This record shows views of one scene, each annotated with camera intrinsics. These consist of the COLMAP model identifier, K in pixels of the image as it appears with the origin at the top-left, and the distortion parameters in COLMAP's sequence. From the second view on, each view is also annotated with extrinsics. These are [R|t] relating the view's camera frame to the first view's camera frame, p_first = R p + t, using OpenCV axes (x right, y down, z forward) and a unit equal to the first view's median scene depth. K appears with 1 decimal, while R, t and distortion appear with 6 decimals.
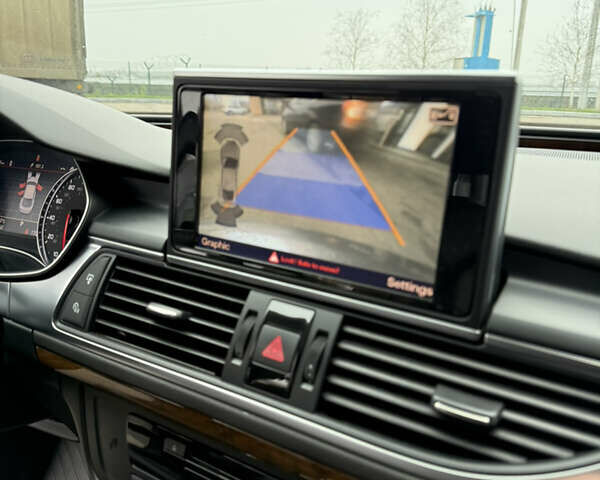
lens RADIAL K [[555.6, 0, 300.0], [0, 555.6, 240.7], [0, 0, 1]] dist [0.130463, -0.232167]
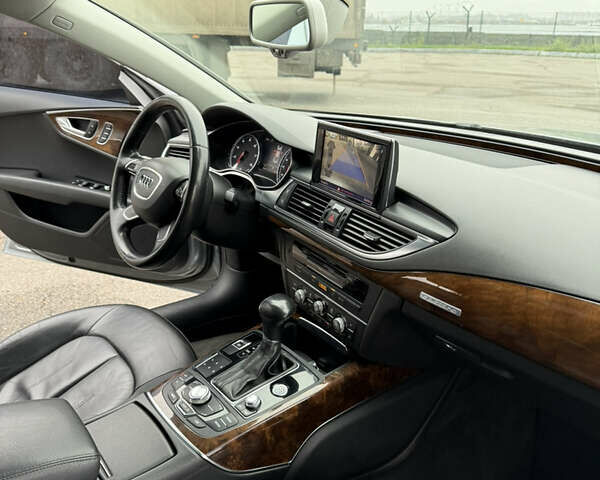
lens RADIAL K [[555.6, 0, 300.0], [0, 555.6, 240.7], [0, 0, 1]] dist [0.130463, -0.232167]
pose [[0.893186, 0.149595, -0.424076, 1.017765], [-0.112978, 0.987448, 0.110374, -0.000801], [0.435264, -0.050673, 0.898875, -1.671739]]
